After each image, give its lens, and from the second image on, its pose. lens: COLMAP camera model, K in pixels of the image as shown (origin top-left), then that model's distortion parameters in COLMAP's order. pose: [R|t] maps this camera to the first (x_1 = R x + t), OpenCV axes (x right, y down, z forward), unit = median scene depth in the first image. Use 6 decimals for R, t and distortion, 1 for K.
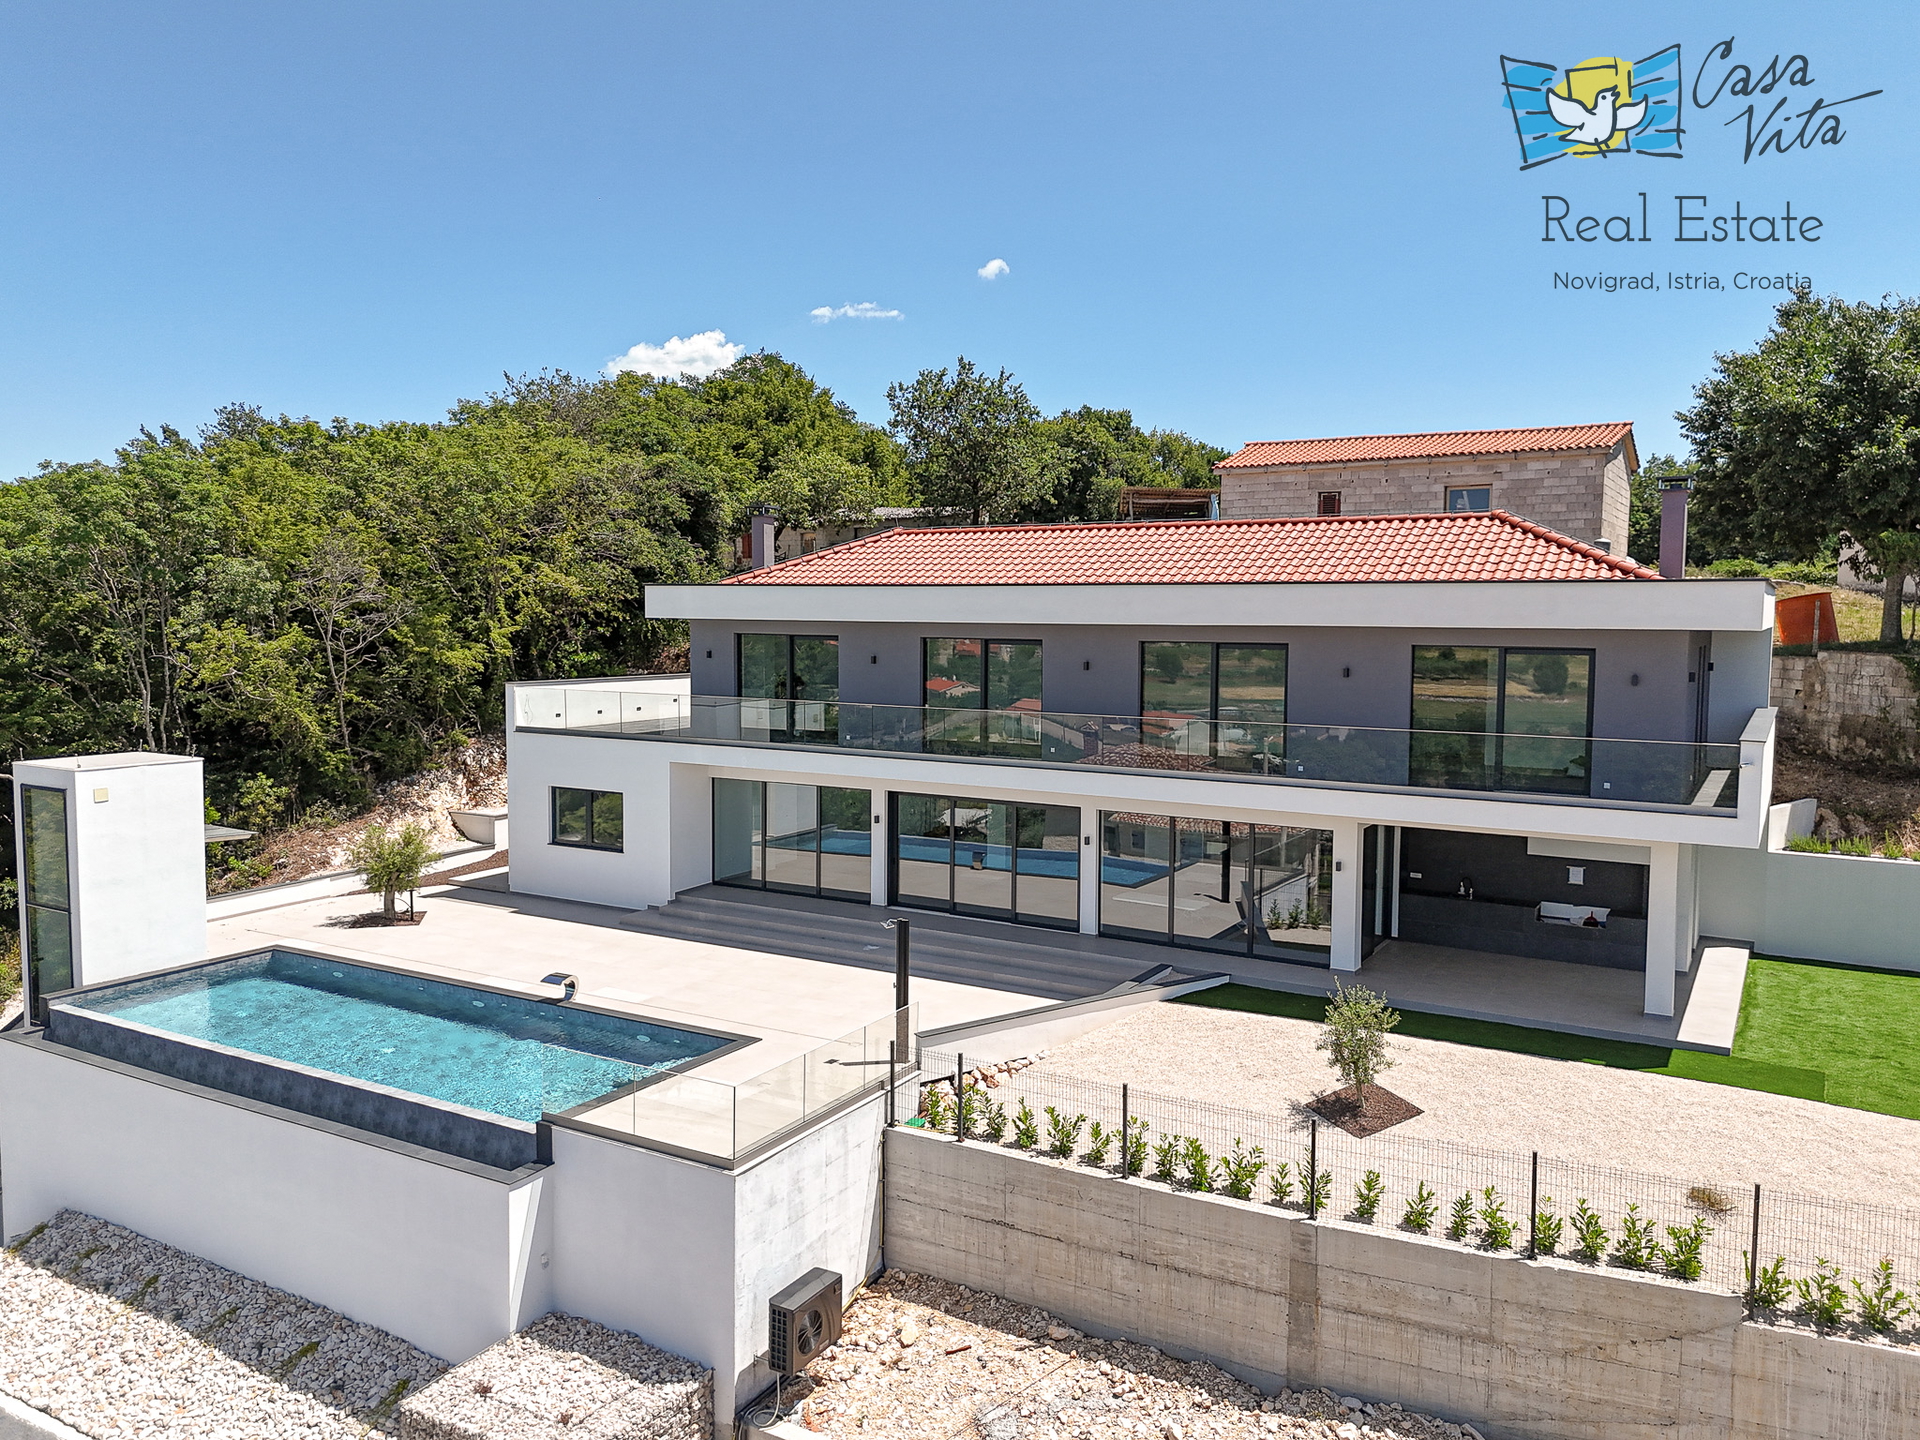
lens RADIAL K [[1407.9, 0, 958.0], [0, 1407.9, 724.3], [0, 0, 1]] dist [0.067846, -0.056477]
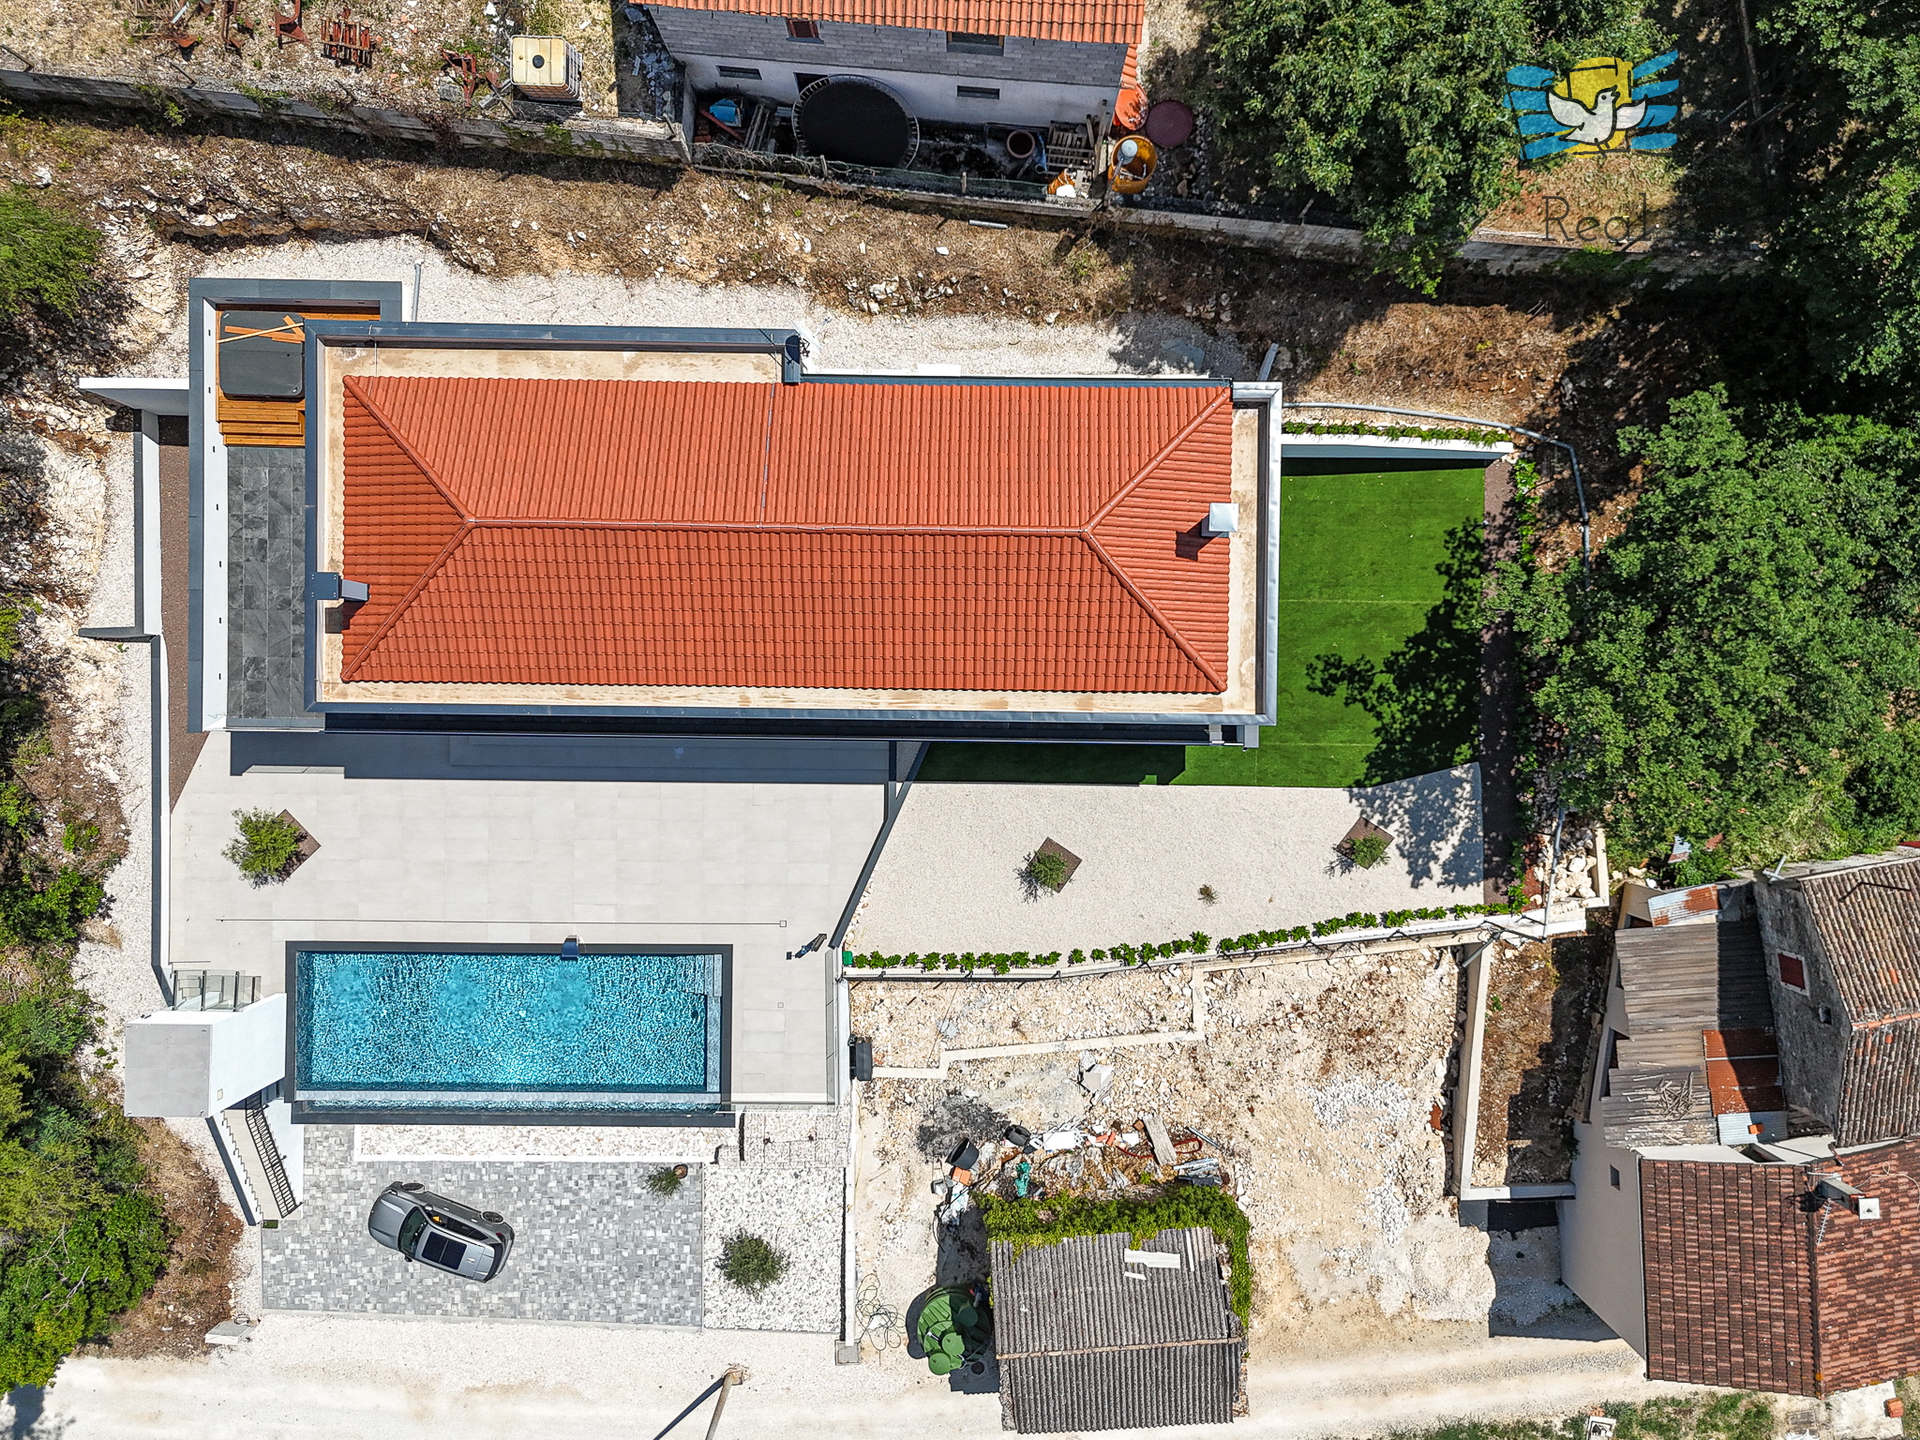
lens RADIAL K [[1407.9, 0, 958.0], [0, 1407.9, 724.3], [0, 0, 1]] dist [0.067846, -0.056477]
pose [[0.865743, -0.500392, -0.009900, 0.289433], [0.053251, 0.072426, 0.995951, -1.719032], [-0.497649, -0.862765, 0.089348, 1.062871]]
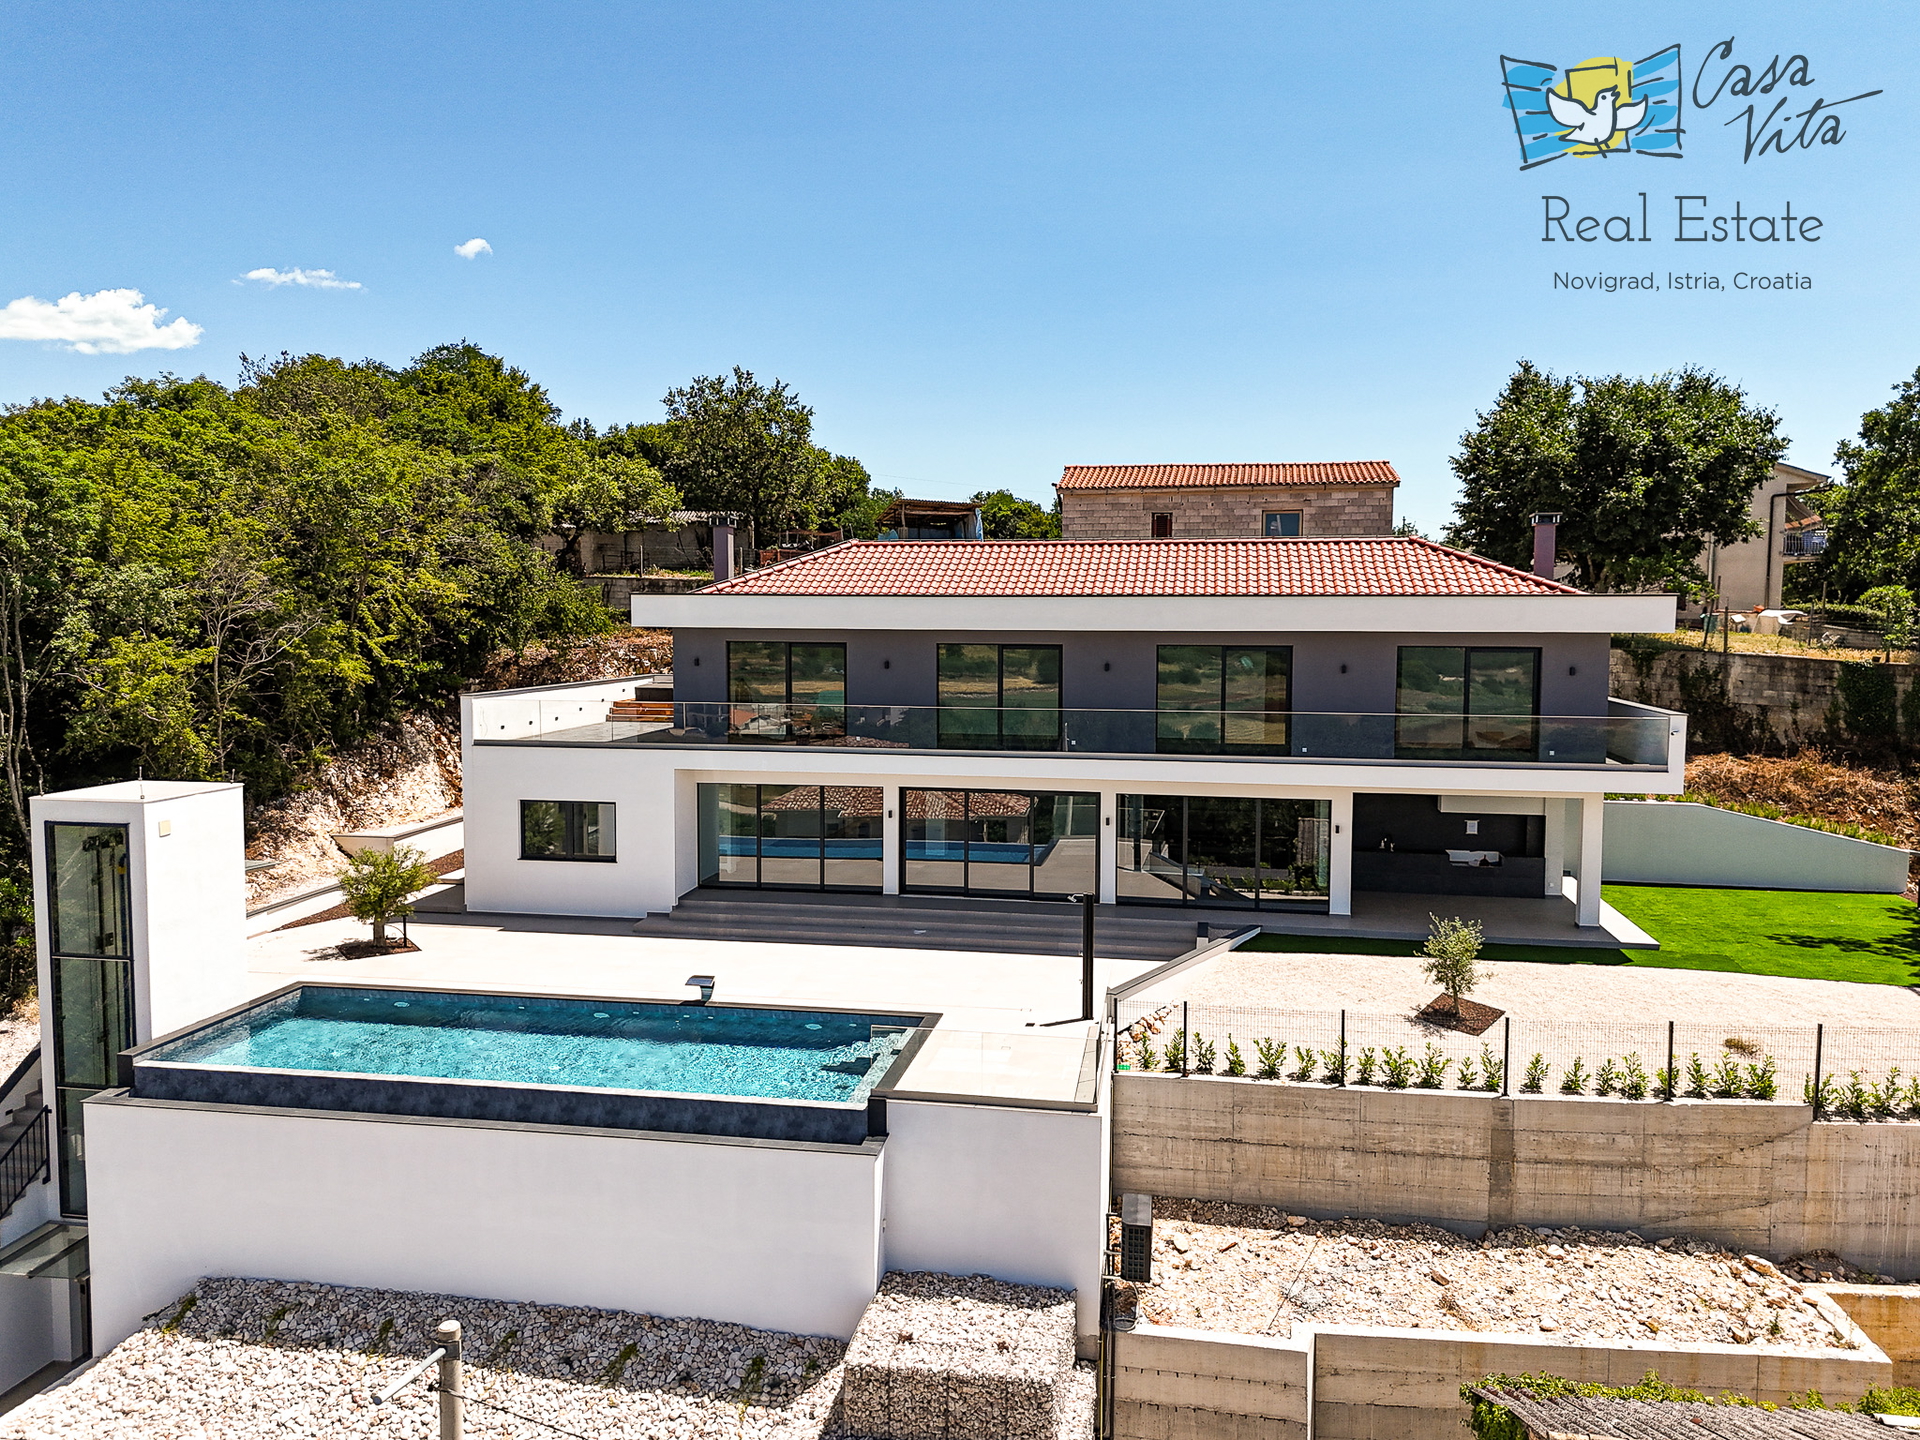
lens RADIAL K [[1407.9, 0, 958.0], [0, 1407.9, 724.3], [0, 0, 1]] dist [0.067846, -0.056477]
pose [[0.938638, -0.030624, 0.343543, -0.559734], [0.030467, 0.999519, 0.005854, -0.007870], [-0.343557, 0.004972, 0.939119, -0.032275]]
